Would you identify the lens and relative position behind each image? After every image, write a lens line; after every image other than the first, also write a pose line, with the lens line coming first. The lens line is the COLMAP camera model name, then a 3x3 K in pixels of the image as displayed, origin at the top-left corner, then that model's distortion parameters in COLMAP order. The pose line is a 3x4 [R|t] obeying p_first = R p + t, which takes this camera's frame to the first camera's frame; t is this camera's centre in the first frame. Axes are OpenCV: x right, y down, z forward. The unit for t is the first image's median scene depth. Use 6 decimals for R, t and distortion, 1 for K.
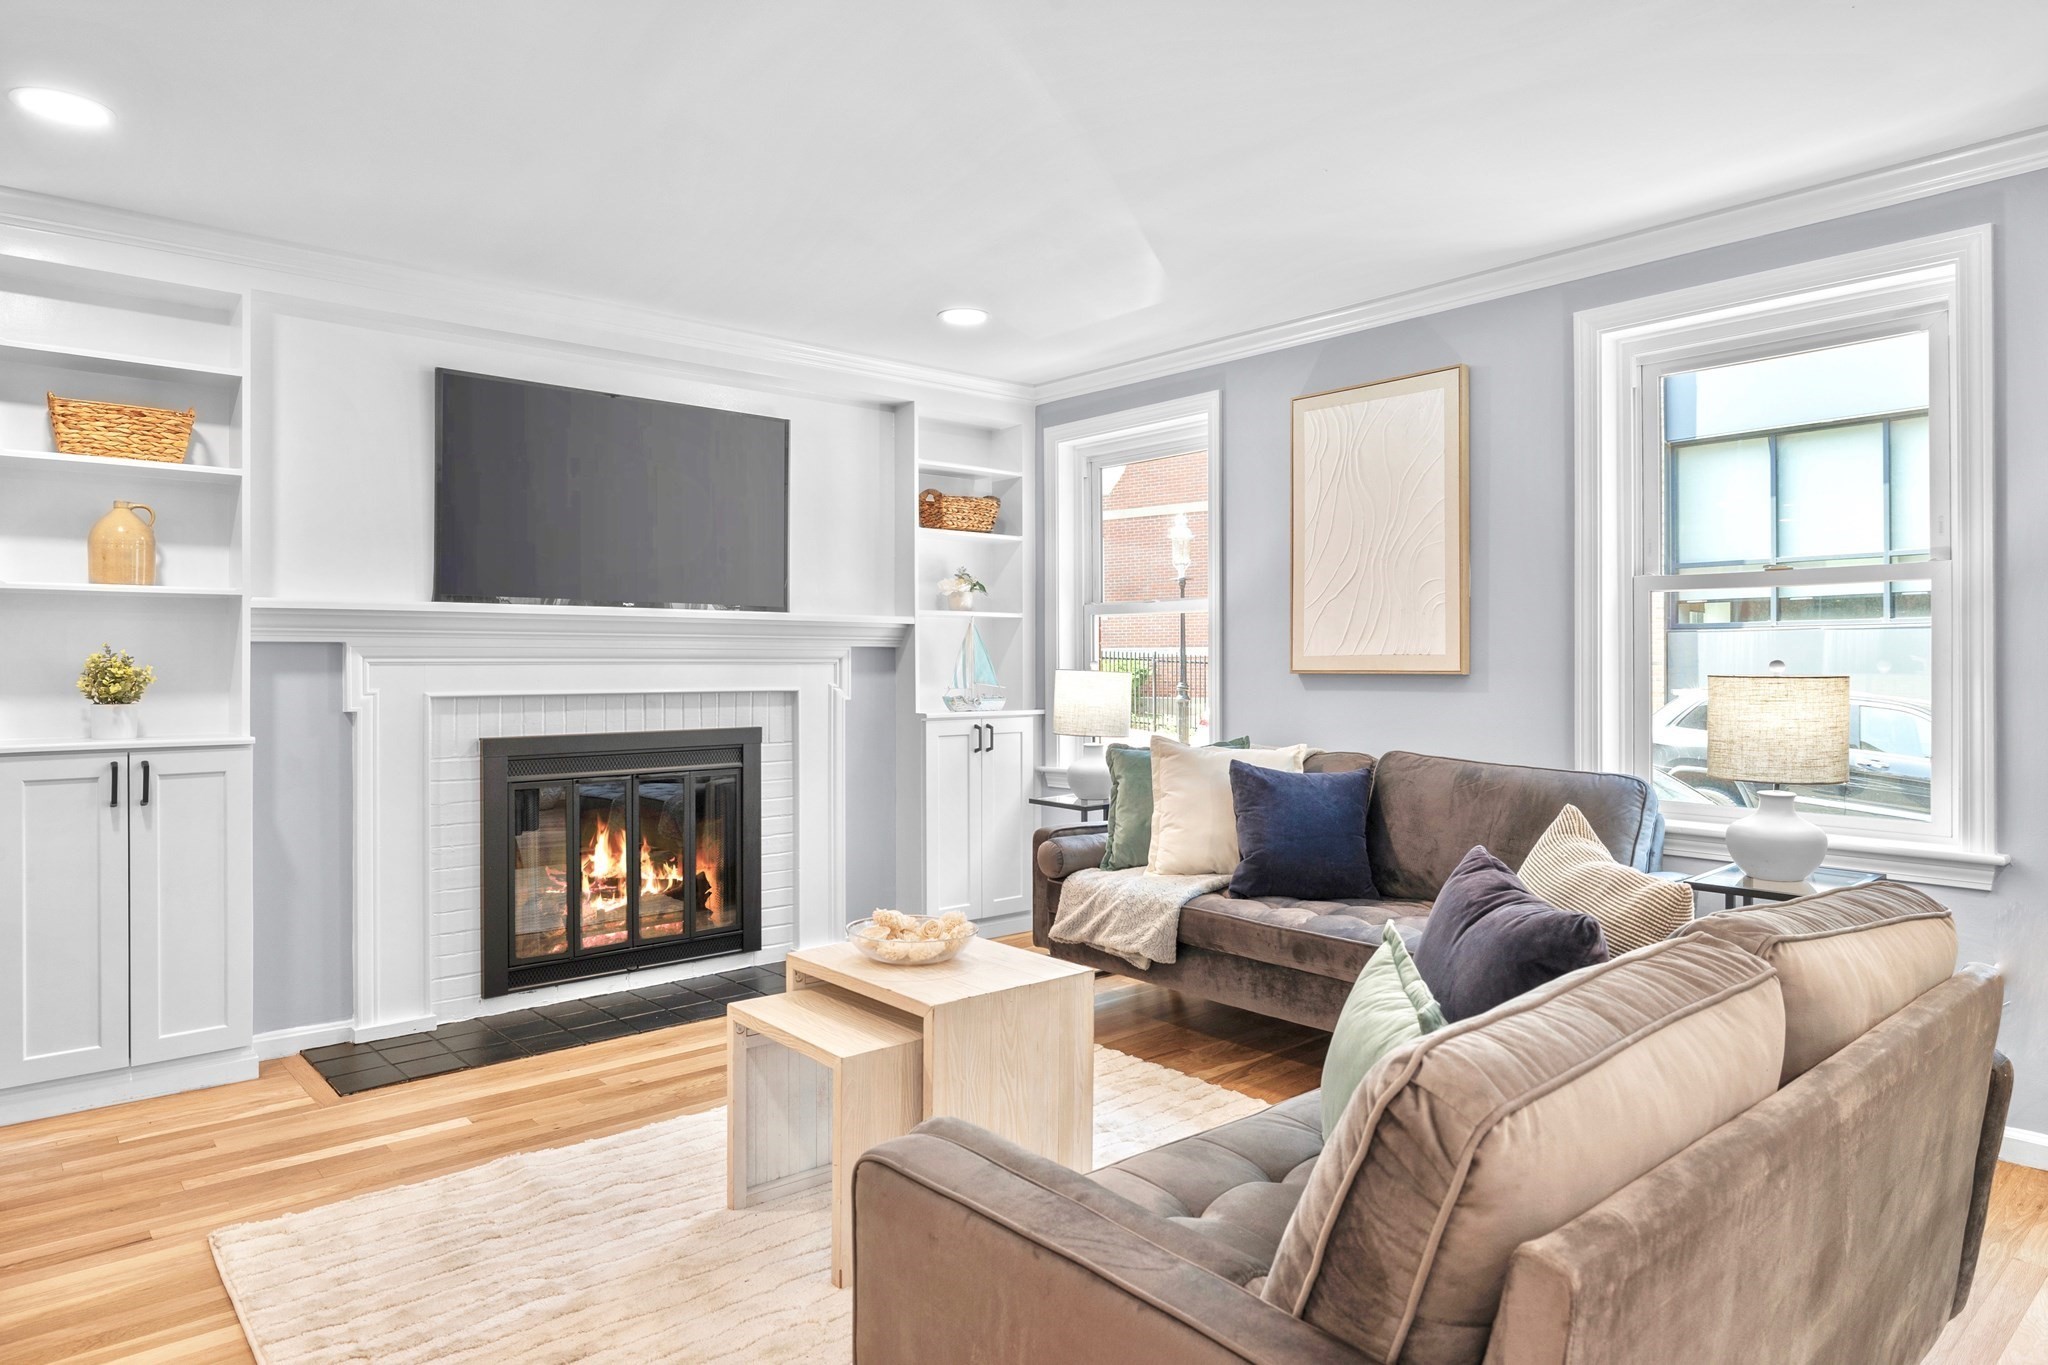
lens RADIAL K [[1235.6, 0, 1033.7], [0, 1235.6, 663.7], [0, 0, 1]] dist [0.001284, 0.001444]
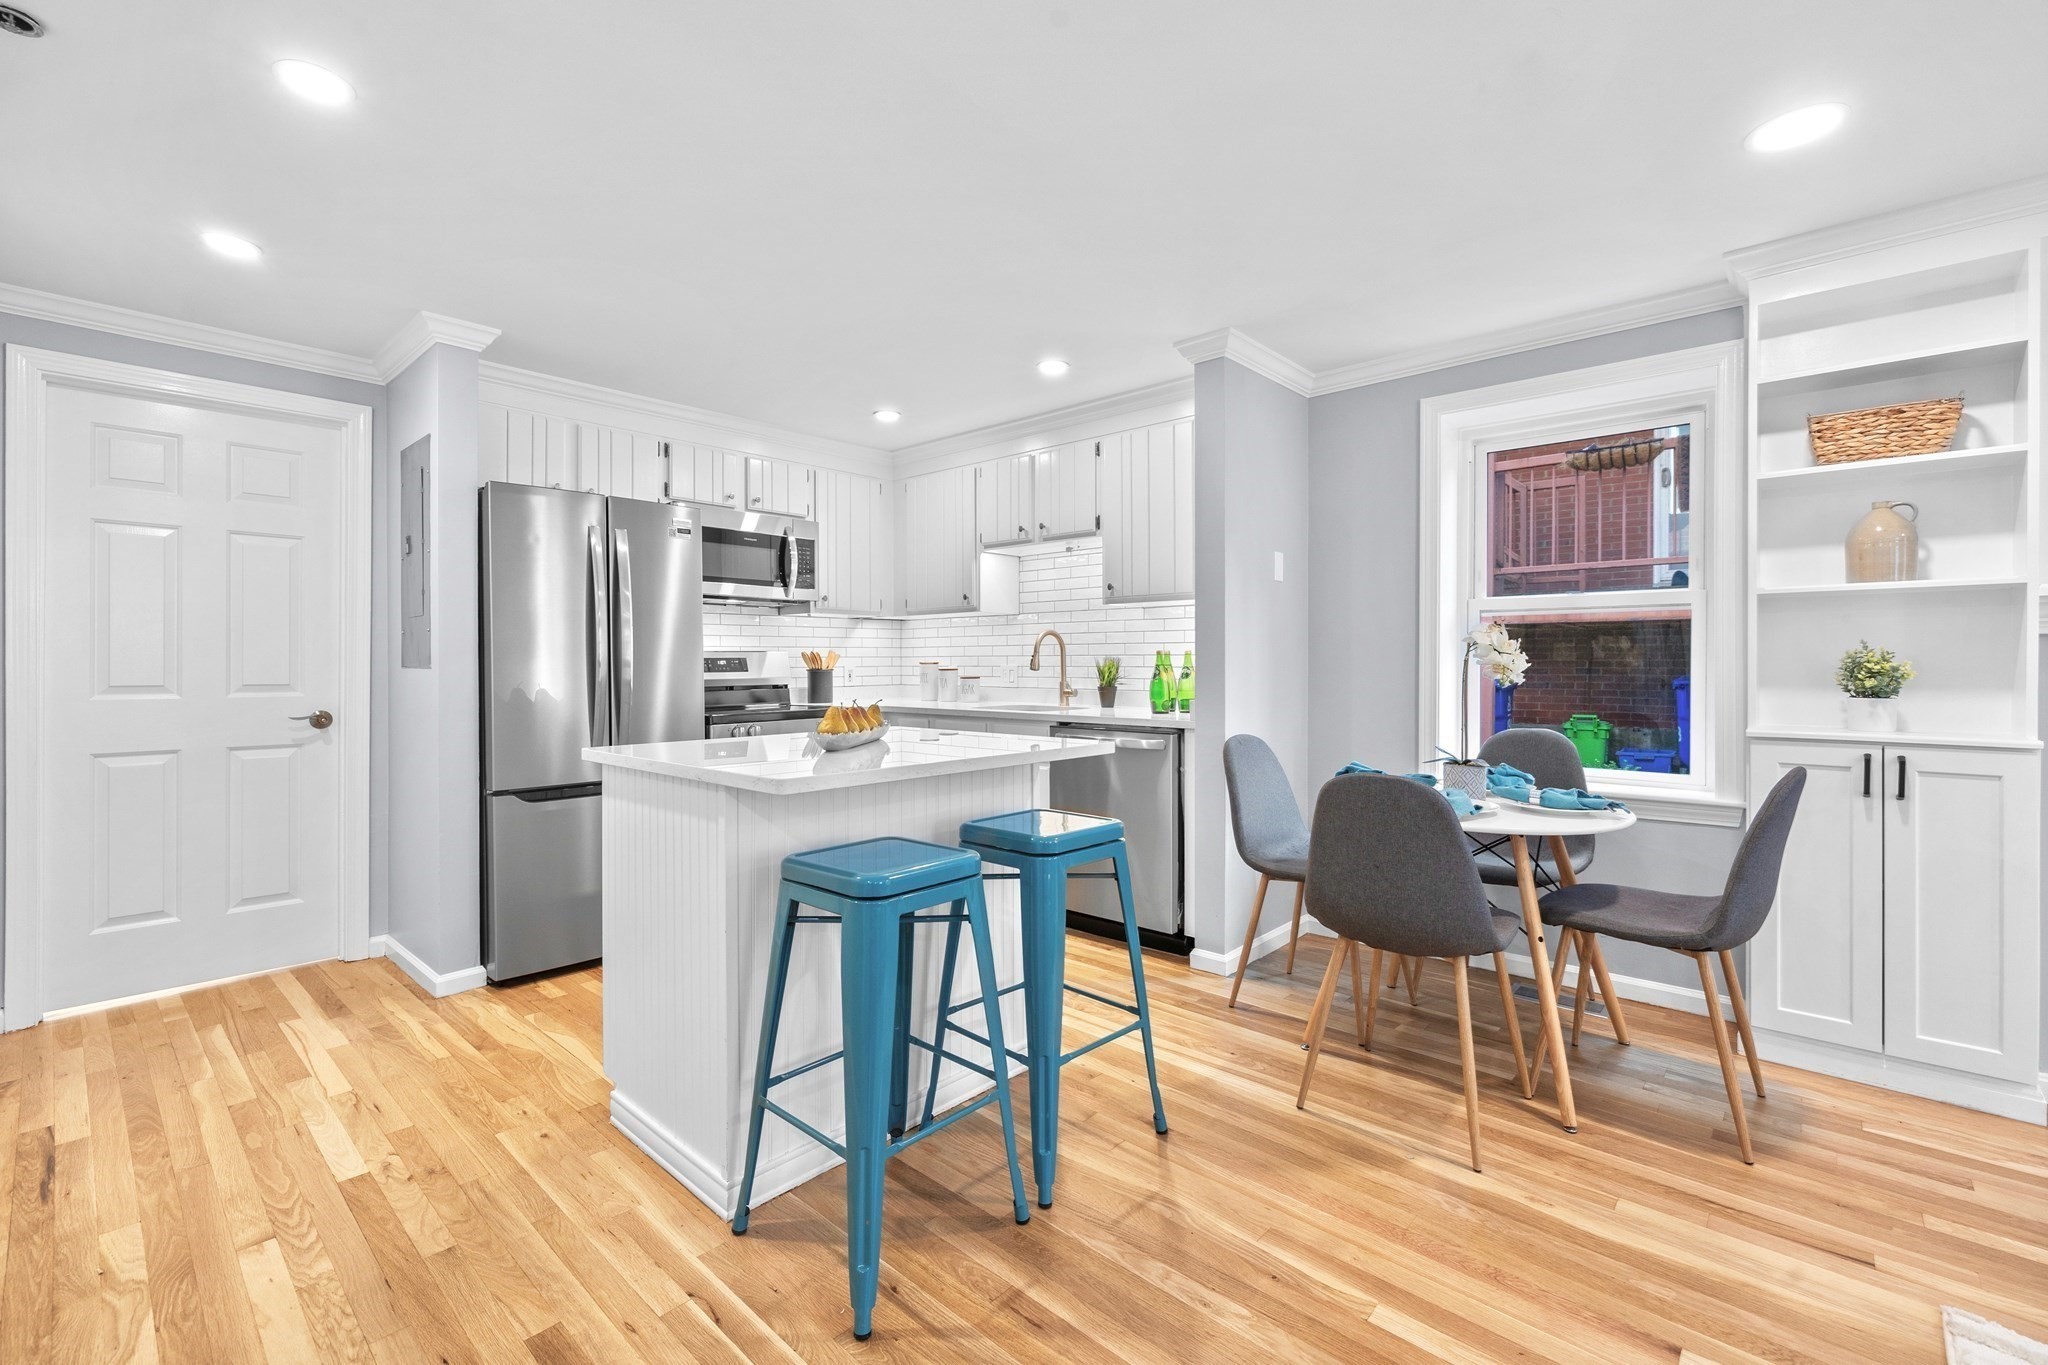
lens RADIAL K [[877.2, 0, 1032.7], [0, 877.2, 666.8], [0, 0, 1]] dist [0.000108, -0.000059]
pose [[0.119737, 0.005298, -0.992791, -0.084242], [0.000501, 0.999985, 0.005397, 0.001946], [0.992805, -0.001144, 0.119733, 0.186584]]
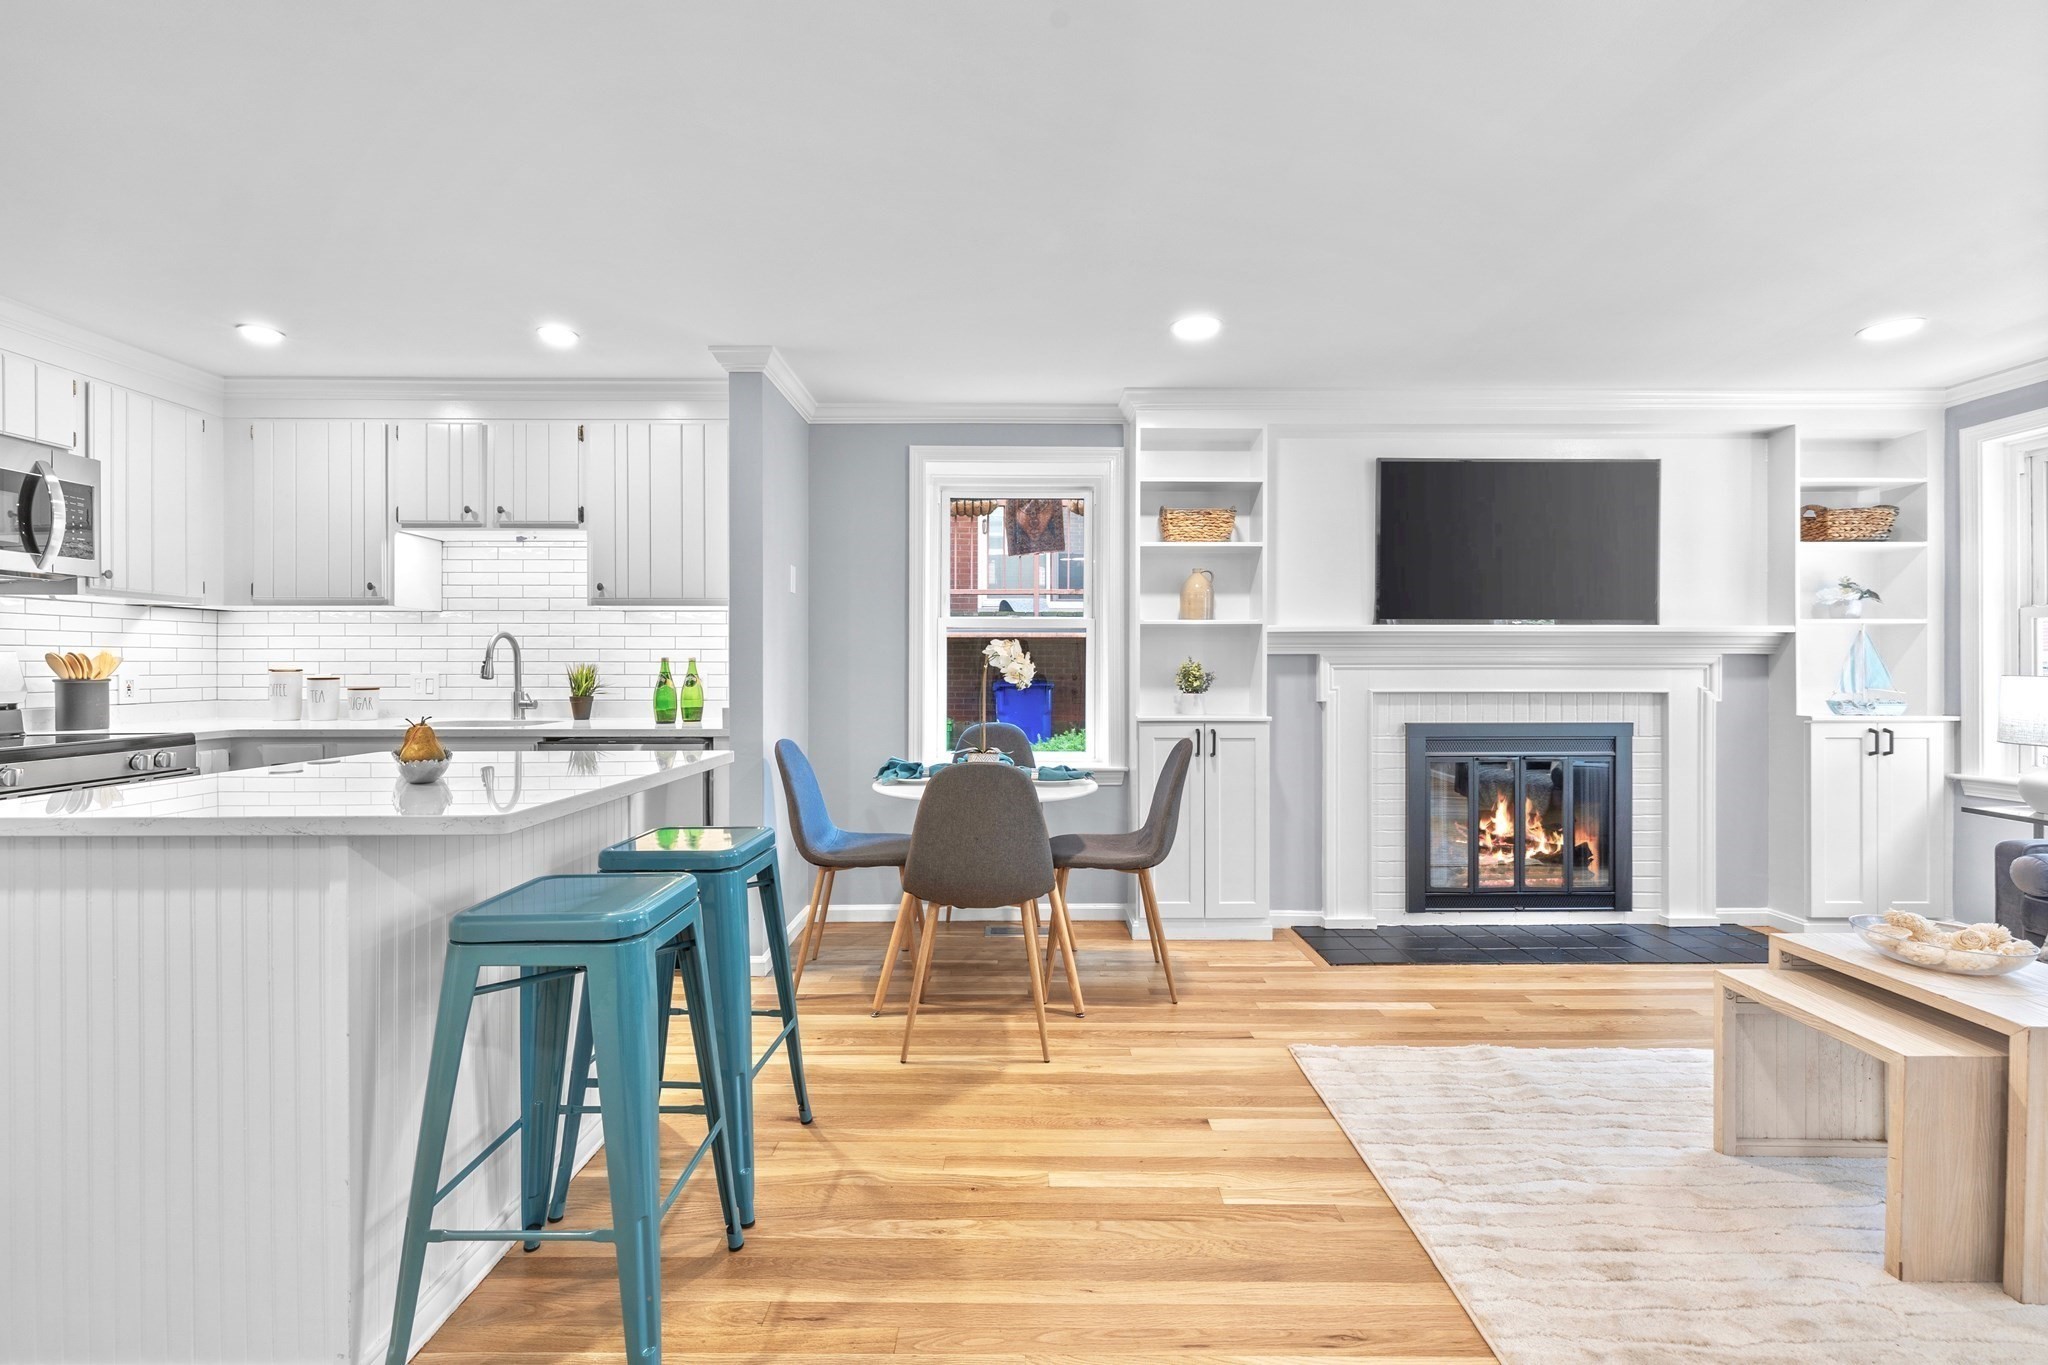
lens RADIAL K [[869.0, 0, 1028.2], [0, 869.0, 670.8], [0, 0, 1]] dist [-0.000316, -0.000075]
pose [[0.757161, 0.002282, -0.653224, -0.141742], [-0.001338, 0.999997, 0.001942, 0.000971], [0.653227, -0.000596, 0.757162, -0.007857]]
